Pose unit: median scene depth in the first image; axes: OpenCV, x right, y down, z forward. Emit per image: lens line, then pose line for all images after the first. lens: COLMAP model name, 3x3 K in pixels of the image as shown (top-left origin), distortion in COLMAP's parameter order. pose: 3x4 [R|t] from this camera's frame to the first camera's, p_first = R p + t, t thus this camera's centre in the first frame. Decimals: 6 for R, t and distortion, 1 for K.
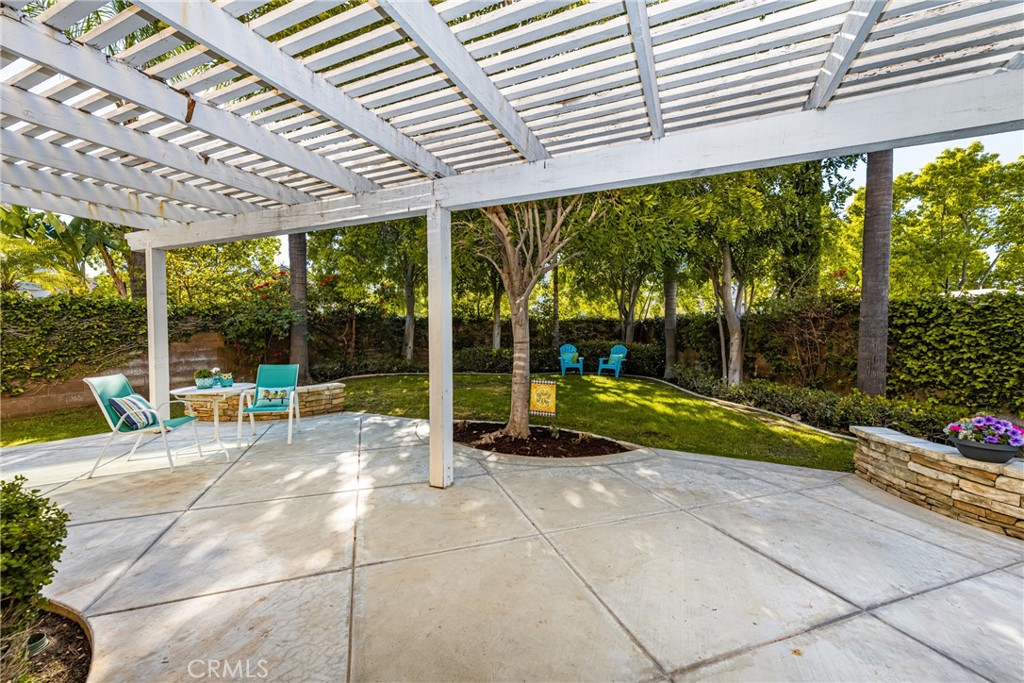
lens RADIAL K [[405.0, 0, 503.0], [0, 405.0, 342.0], [0, 0, 1]] dist [0.015721, 0.000043]
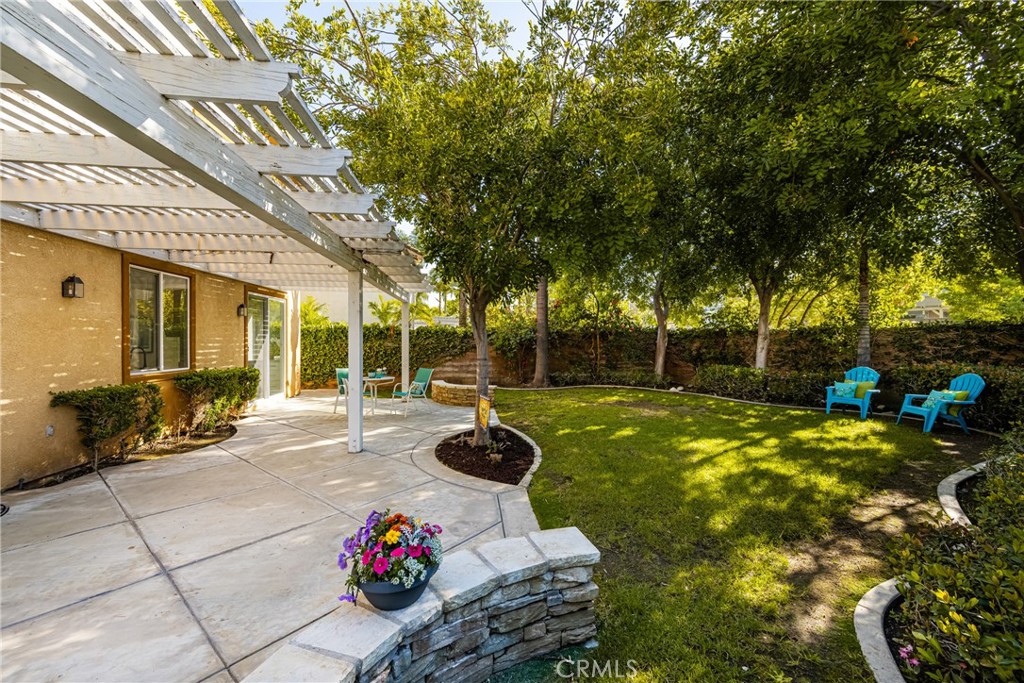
lens RADIAL K [[408.3, 0, 512.0], [0, 408.3, 341.5], [0, 0, 1]] dist [0.010596, -0.000232]
pose [[0.515853, -0.001753, -0.856676, 0.814607], [-0.019889, 0.999704, -0.014022, -0.026729], [0.856446, 0.024272, 0.515665, 0.396196]]
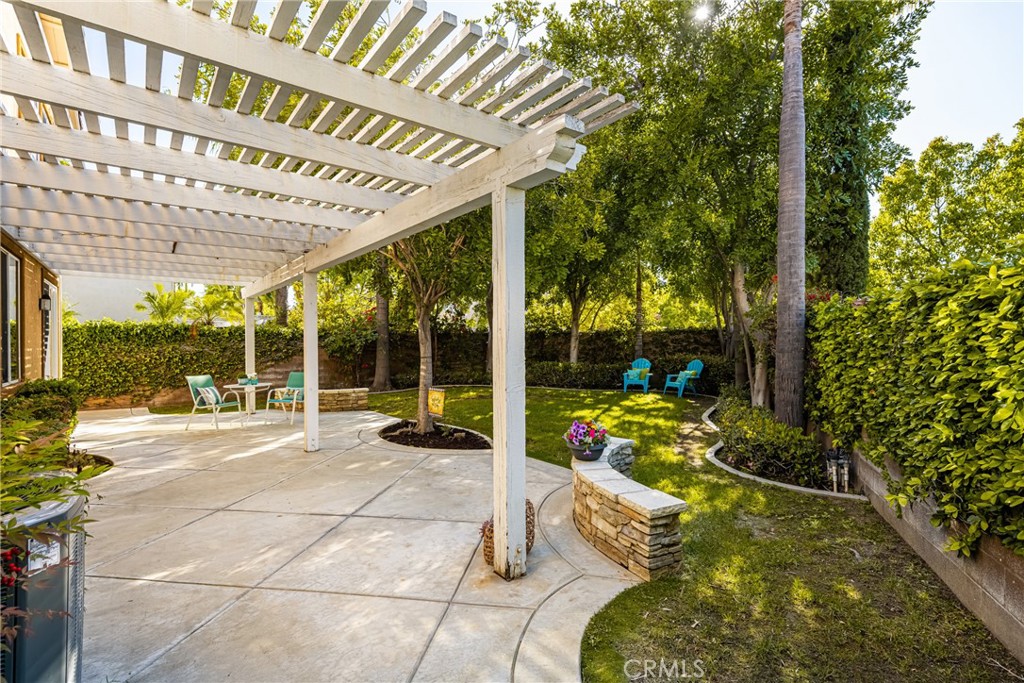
lens RADIAL K [[481.8, 0, 511.2], [0, 481.8, 357.1], [0, 0, 1]] dist [0.002544, 0.000003]
pose [[0.887016, 0.003089, -0.461728, 0.758886], [-0.000558, 0.999984, 0.005618, -0.006421], [0.461738, -0.004726, 0.887004, -0.147329]]
